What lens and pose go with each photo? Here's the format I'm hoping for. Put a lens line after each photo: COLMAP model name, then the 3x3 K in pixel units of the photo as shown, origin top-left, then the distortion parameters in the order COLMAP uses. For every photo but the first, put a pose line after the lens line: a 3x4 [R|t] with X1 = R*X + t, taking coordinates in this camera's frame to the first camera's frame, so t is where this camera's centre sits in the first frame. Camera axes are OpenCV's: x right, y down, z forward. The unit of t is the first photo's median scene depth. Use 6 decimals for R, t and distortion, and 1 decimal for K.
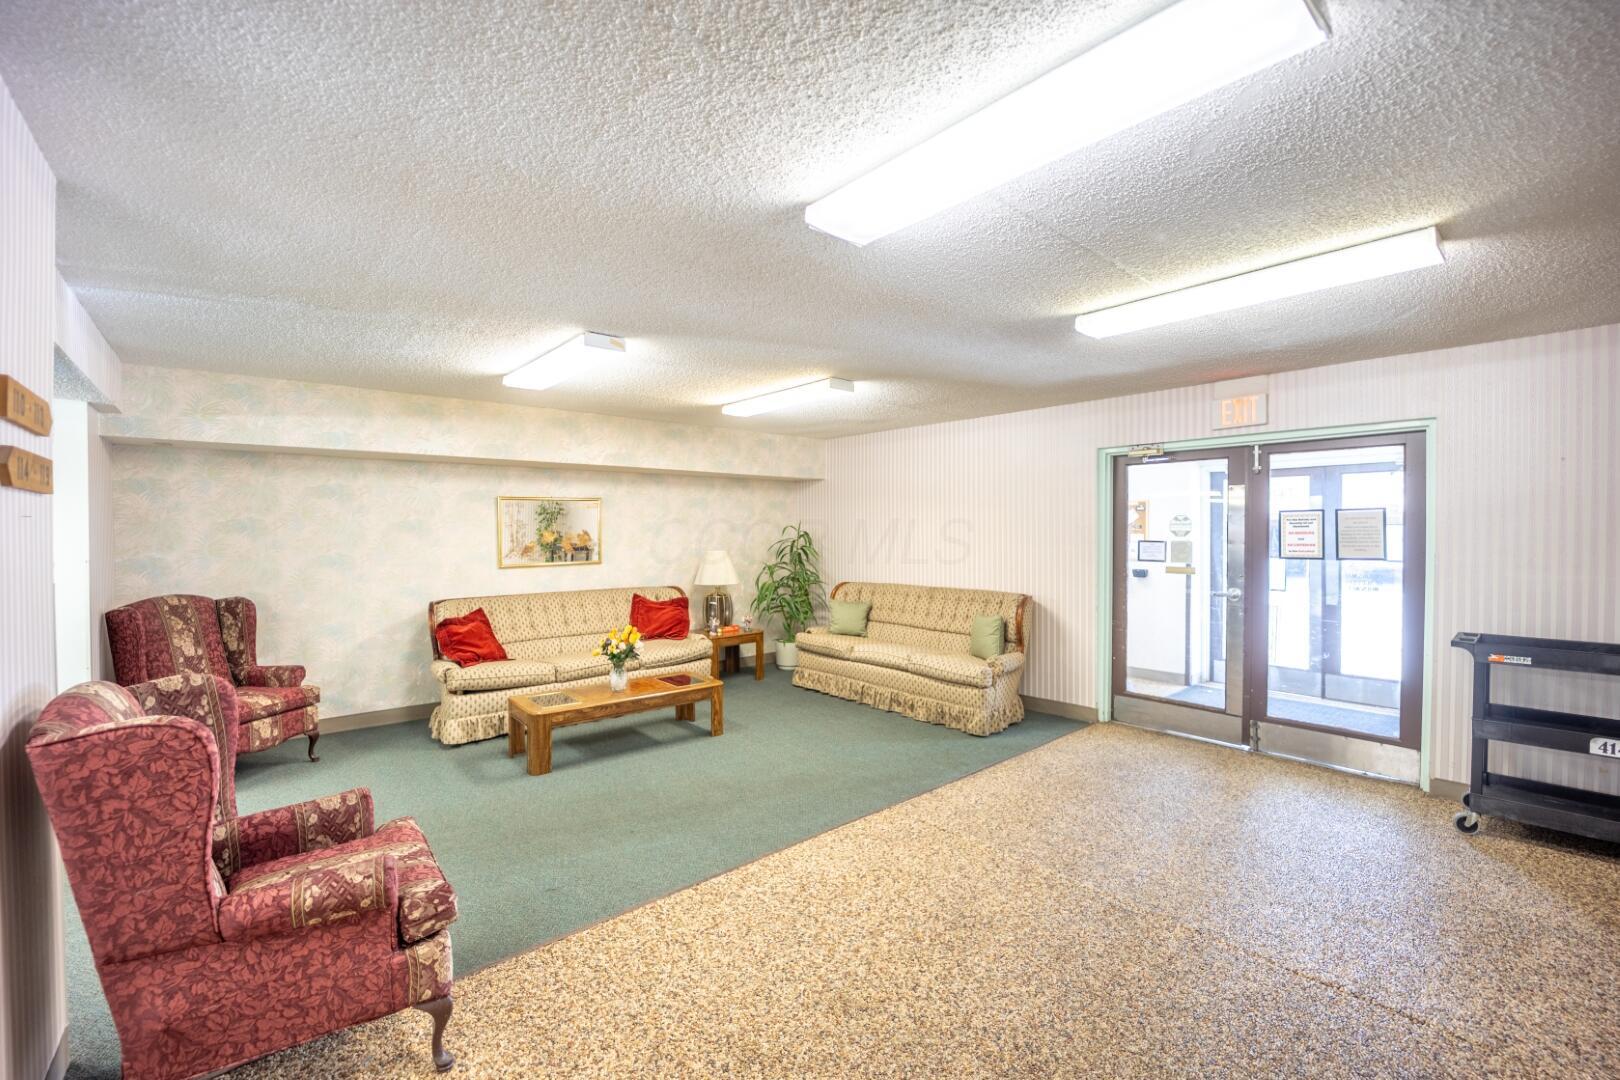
lens RADIAL K [[685.5, 0, 826.7], [0, 685.5, 544.8], [0, 0, 1]] dist [-0.012075, 0.000903]
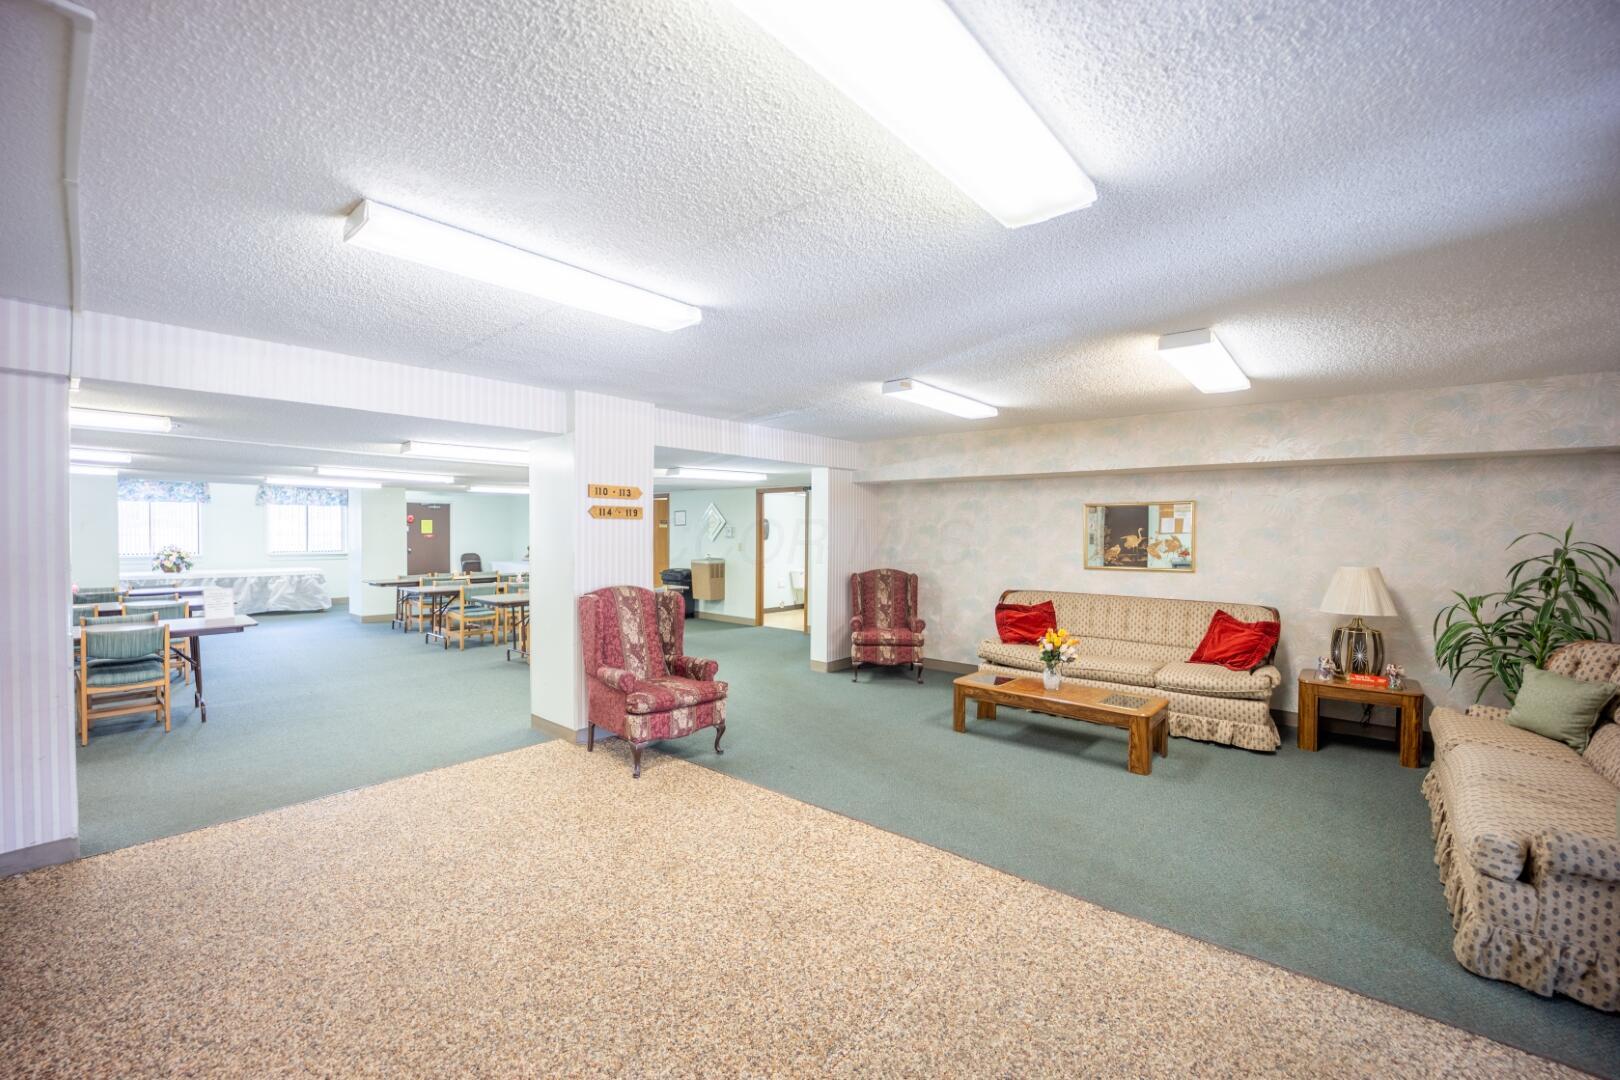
lens RADIAL K [[685.5, 0, 814.8], [0, 685.5, 531.9], [0, 0, 1]] dist [-0.012075, 0.000903]
pose [[0.131899, 0.002488, -0.991260, 0.666436], [-0.036047, 0.999347, -0.002288, -0.008739], [0.990608, 0.036034, 0.131902, 0.500755]]
